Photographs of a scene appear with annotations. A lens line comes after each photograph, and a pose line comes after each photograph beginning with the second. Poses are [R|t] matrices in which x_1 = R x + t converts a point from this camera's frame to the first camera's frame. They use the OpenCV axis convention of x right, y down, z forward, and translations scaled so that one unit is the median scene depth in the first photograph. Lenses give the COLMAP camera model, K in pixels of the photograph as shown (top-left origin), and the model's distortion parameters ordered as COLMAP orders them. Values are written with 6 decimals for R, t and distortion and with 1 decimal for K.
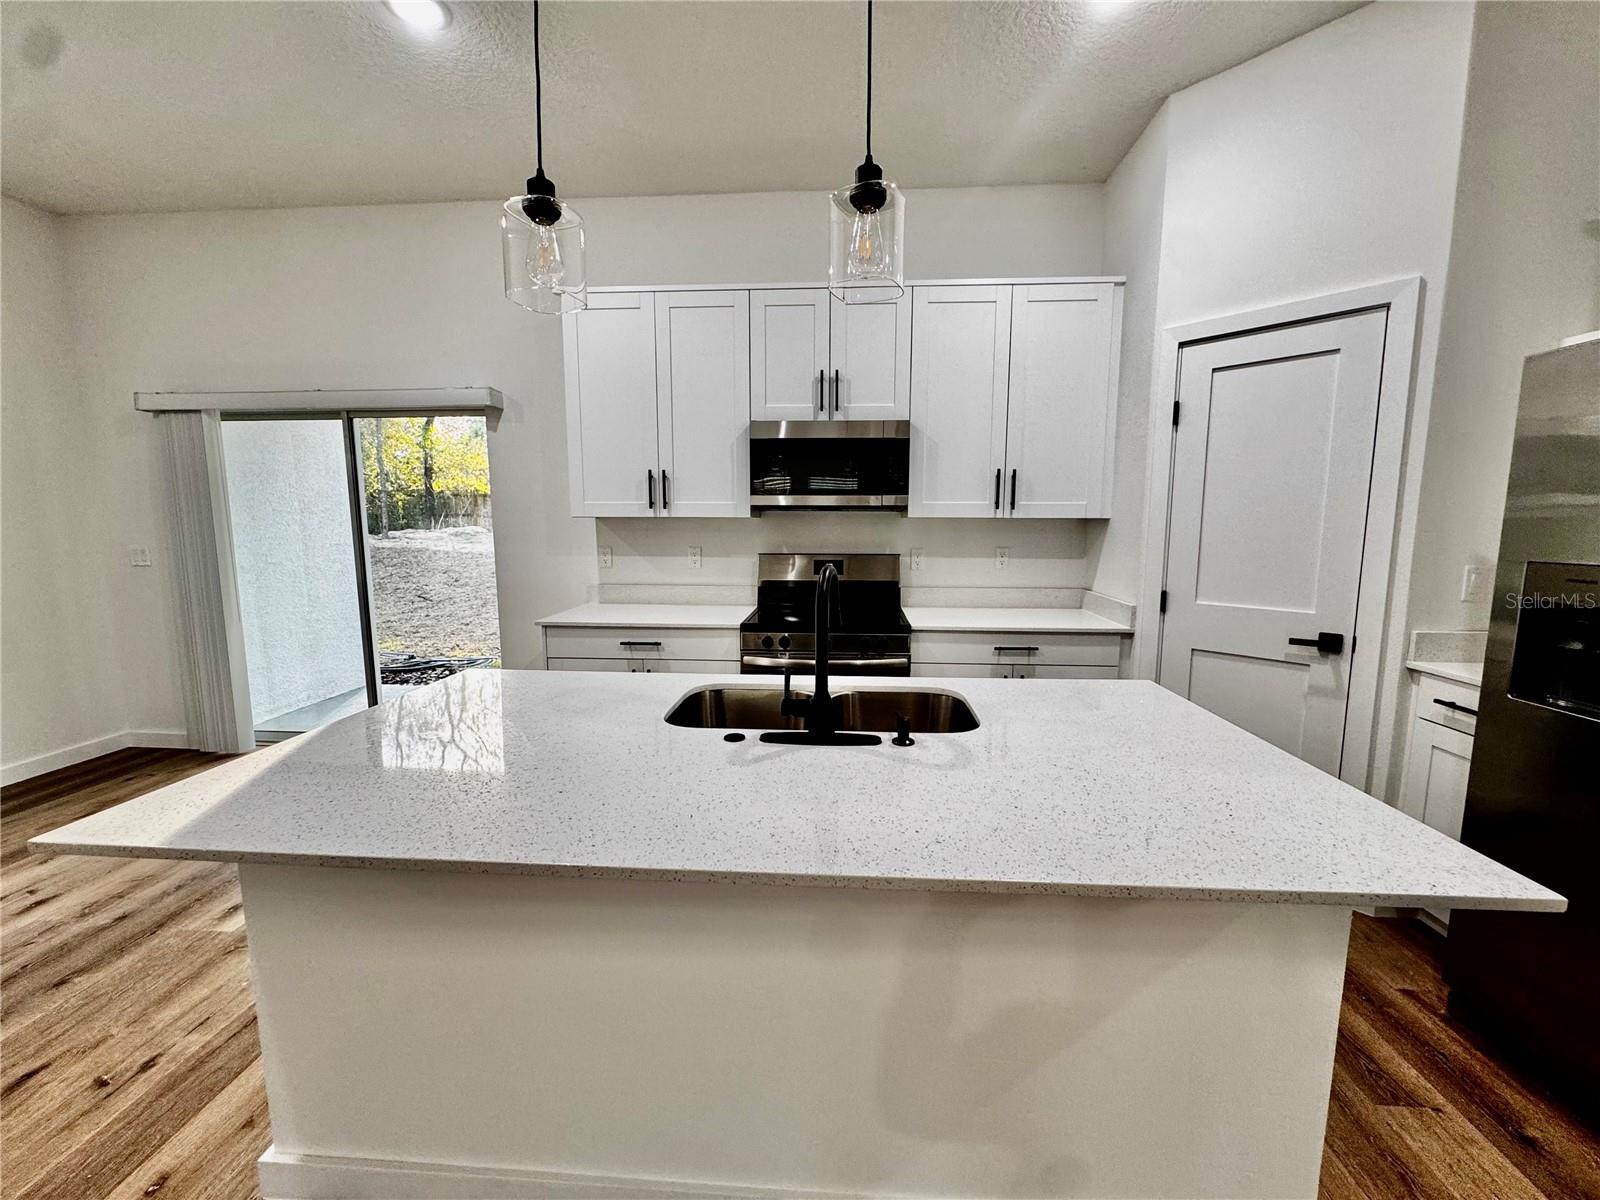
lens RADIAL K [[637.3, 0, 801.2], [0, 637.3, 598.5], [0, 0, 1]] dist [-0.005834, 0.000954]
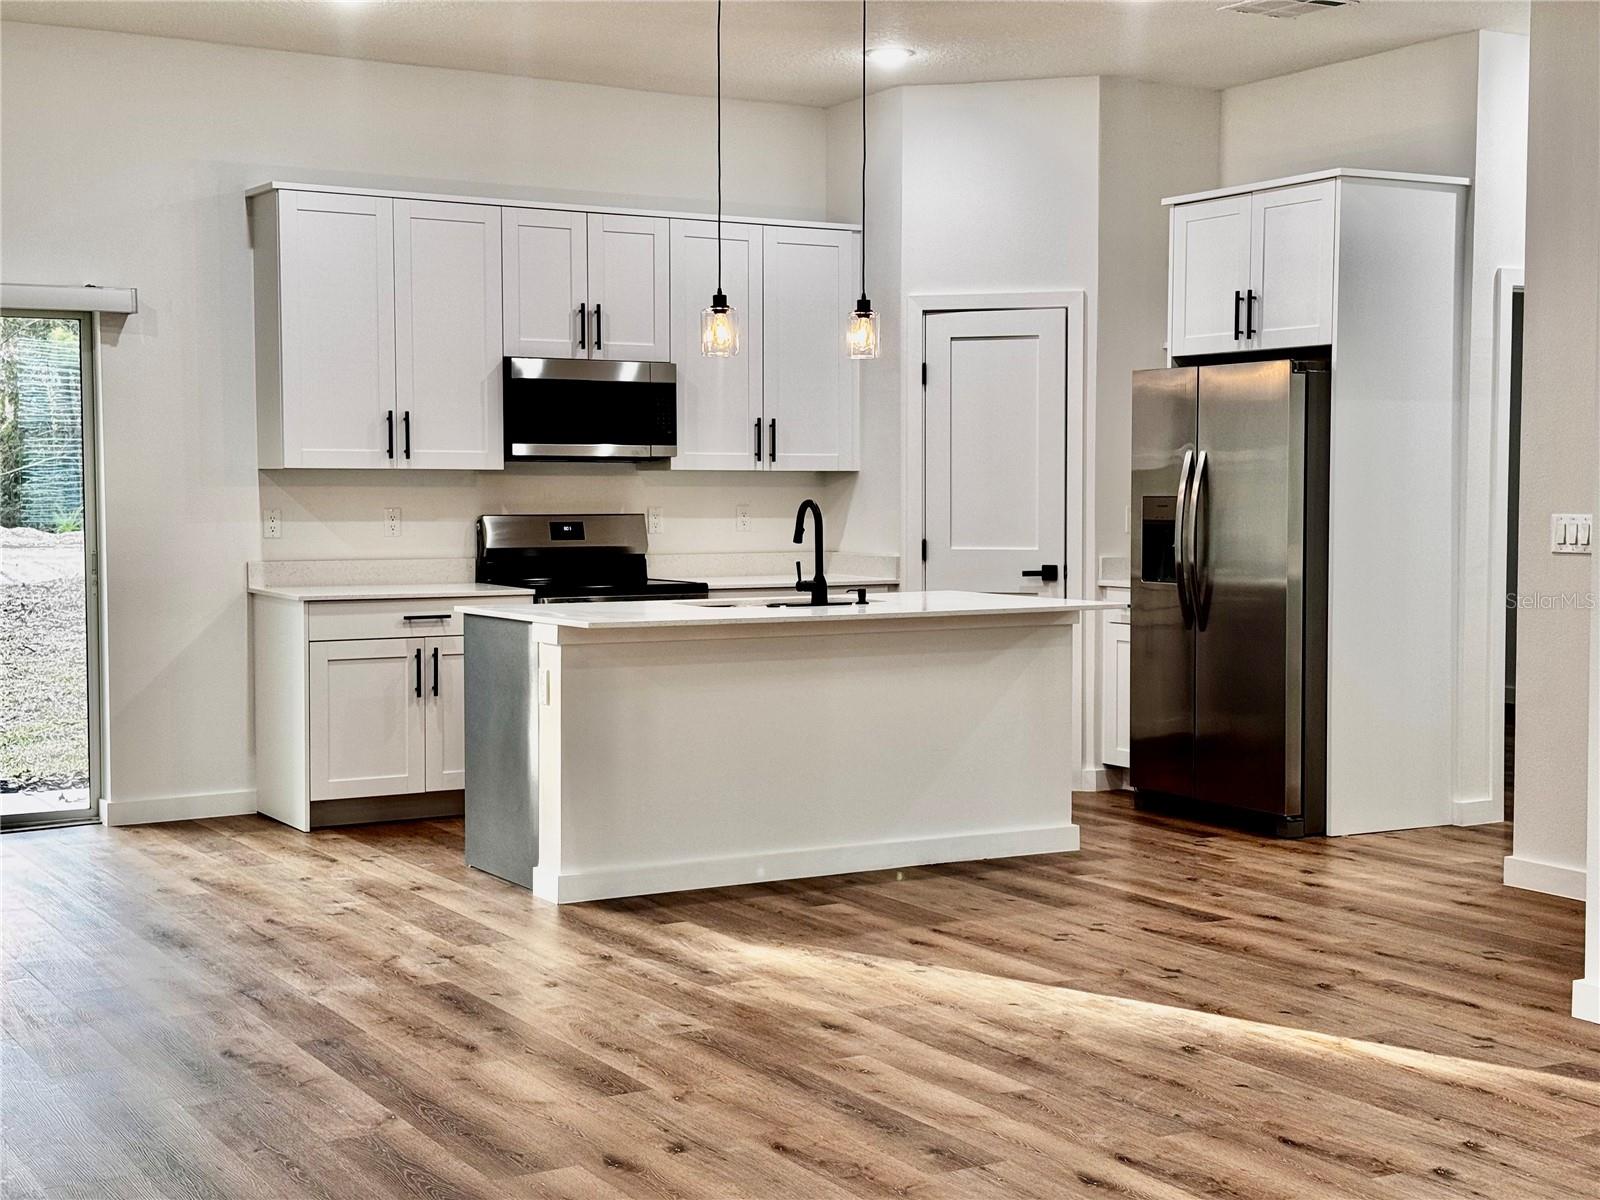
lens RADIAL K [[2209.9, 0, 796.8], [0, 2209.9, 596.2], [0, 0, 1]] dist [0.110333, 0.000000]
pose [[0.828662, -0.030757, 0.558904, -1.437951], [0.069635, 0.996397, -0.048412, 0.212329], [-0.555401, 0.079036, 0.827818, -1.657577]]
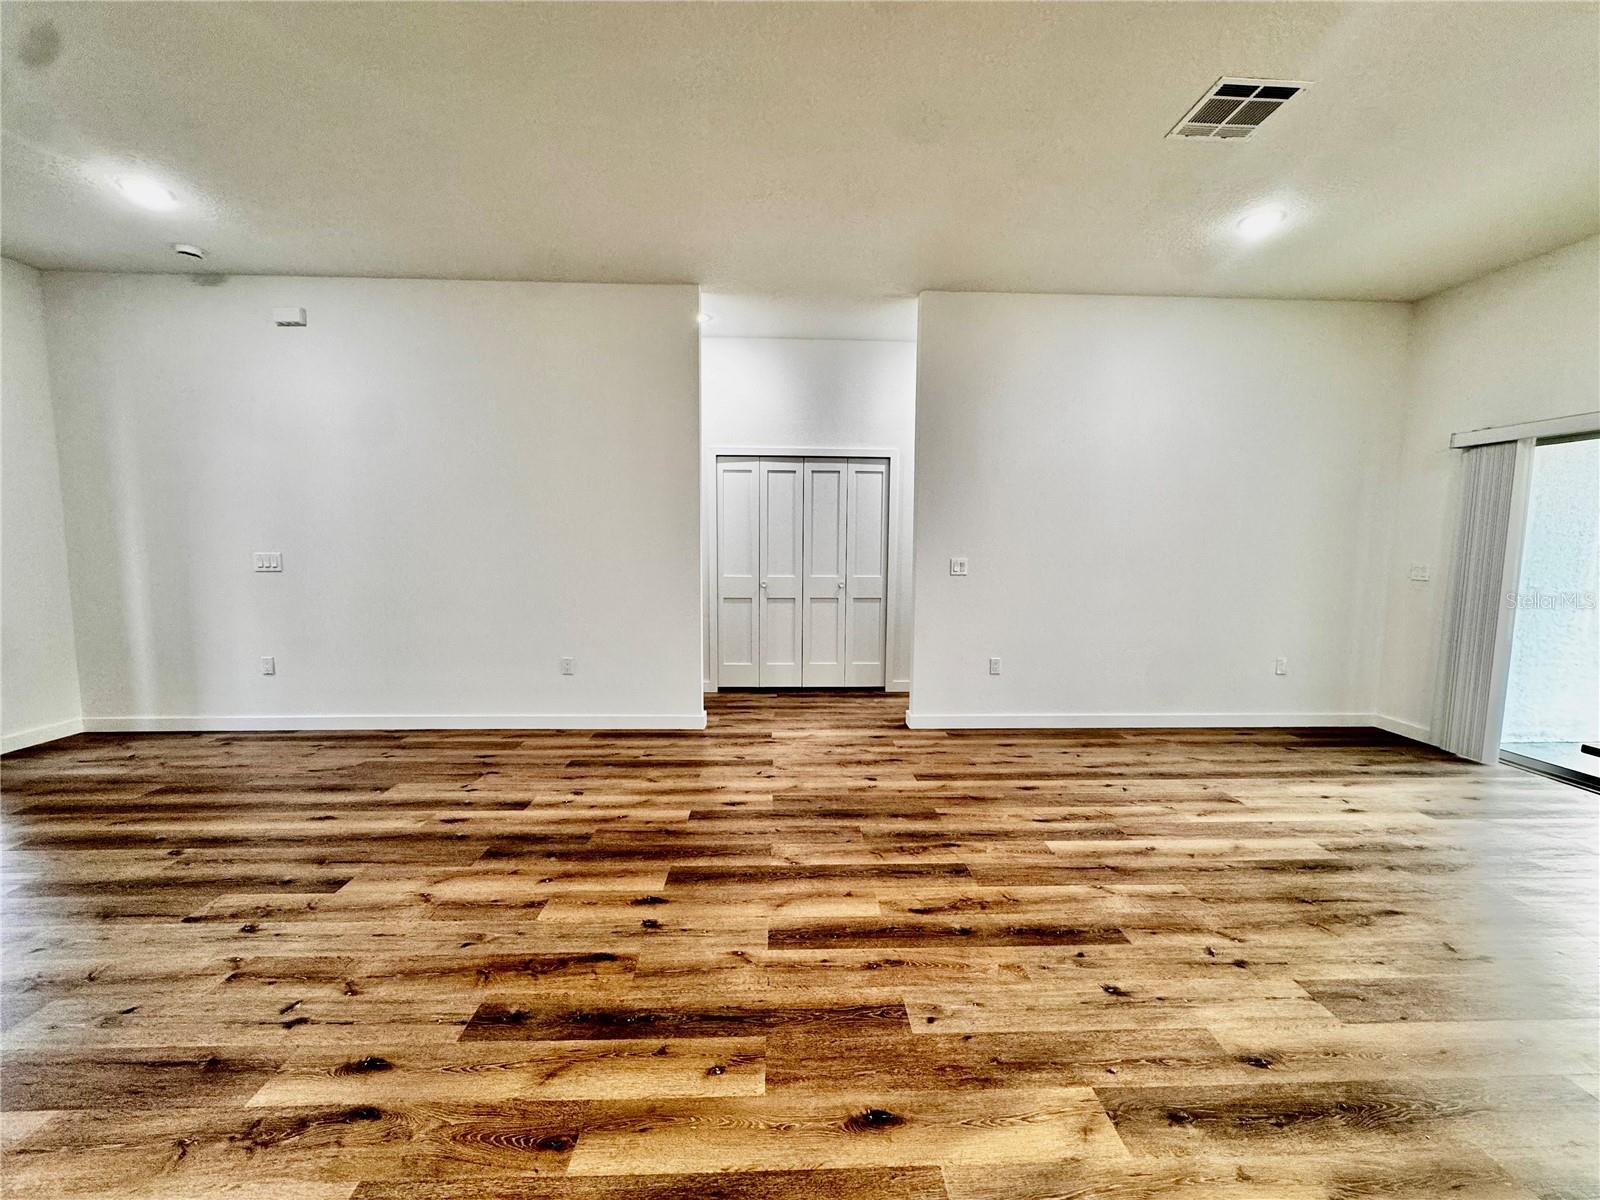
lens RADIAL K [[637.3, 0, 803.3], [0, 637.3, 601.6], [0, 0, 1]] dist [-0.005834, 0.000954]
pose [[0.105003, 0.097110, -0.989719, 0.015399], [-0.130362, 0.987977, 0.083108, 0.048252], [0.985890, 0.120295, 0.116400, -0.323709]]
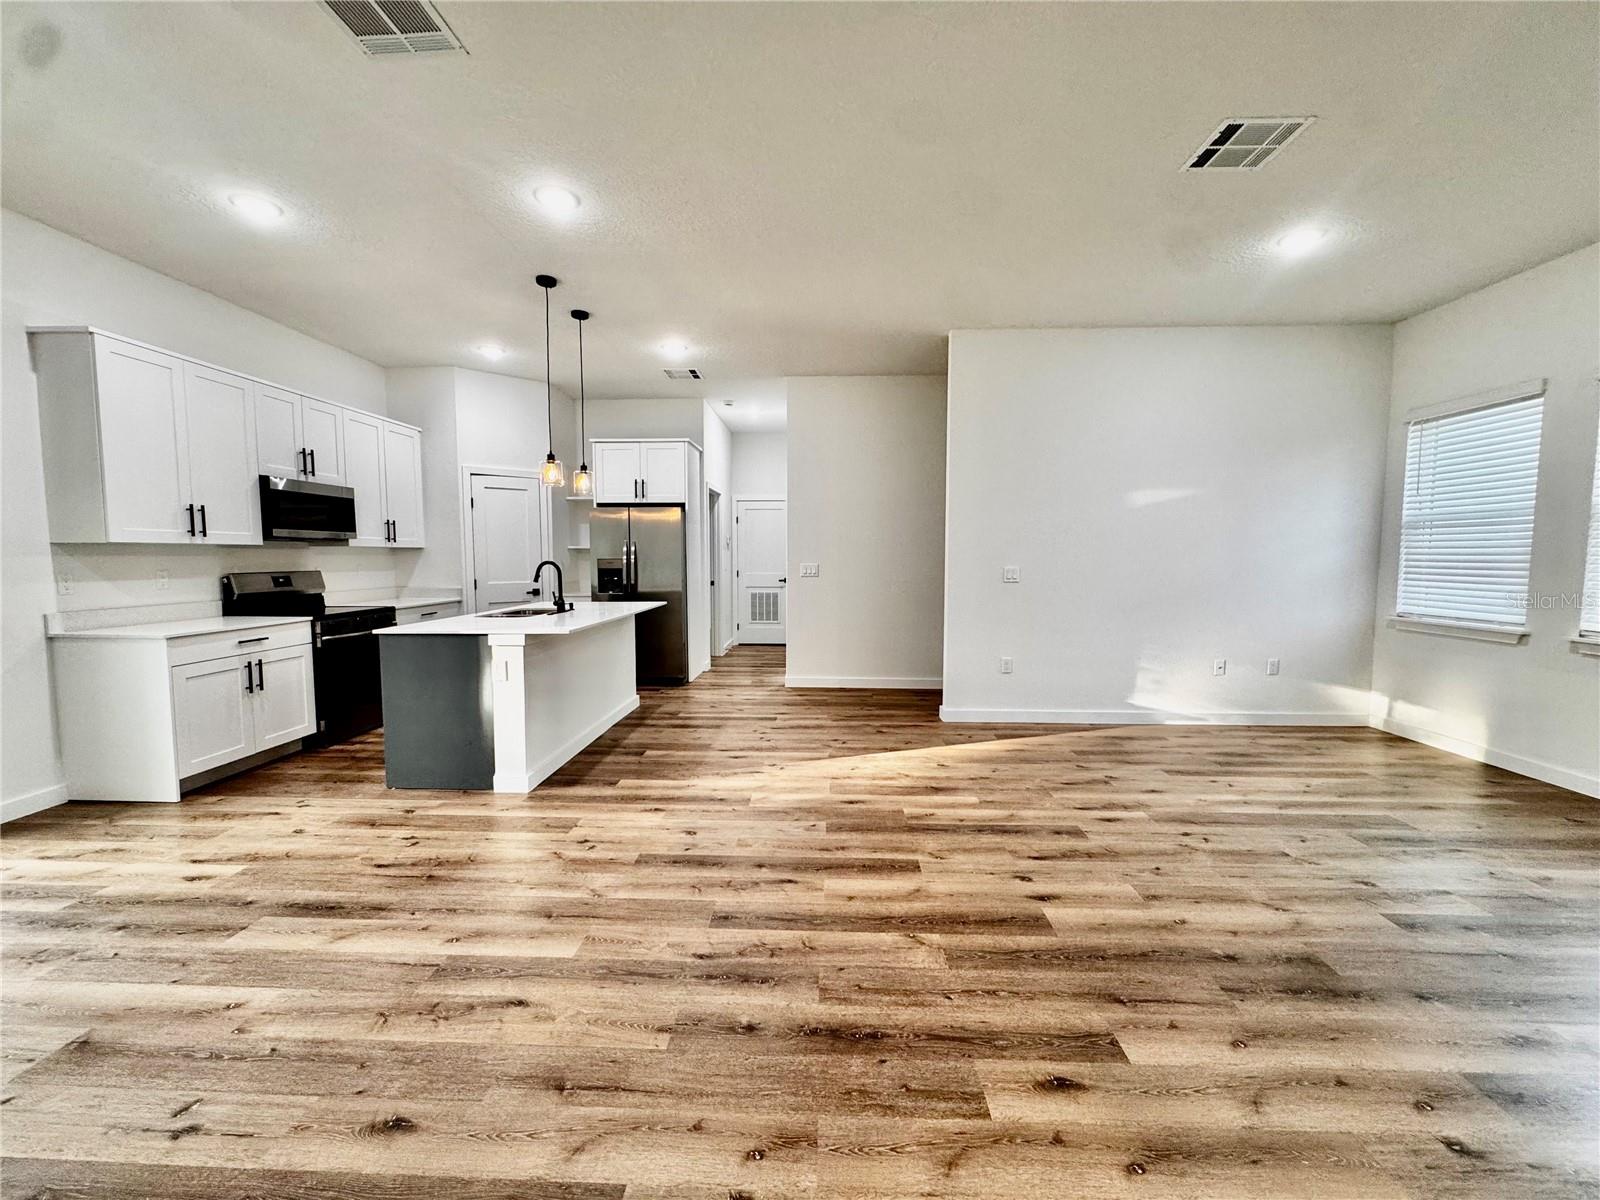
lens RADIAL K [[637.3, 0, 802.8], [0, 637.3, 599.8], [0, 0, 1]] dist [-0.005834, 0.000954]
pose [[-0.024843, -0.073257, 0.997004, -1.512949], [0.121854, 0.989653, 0.075753, 0.026235], [-0.992237, 0.123371, -0.015659, -0.103193]]
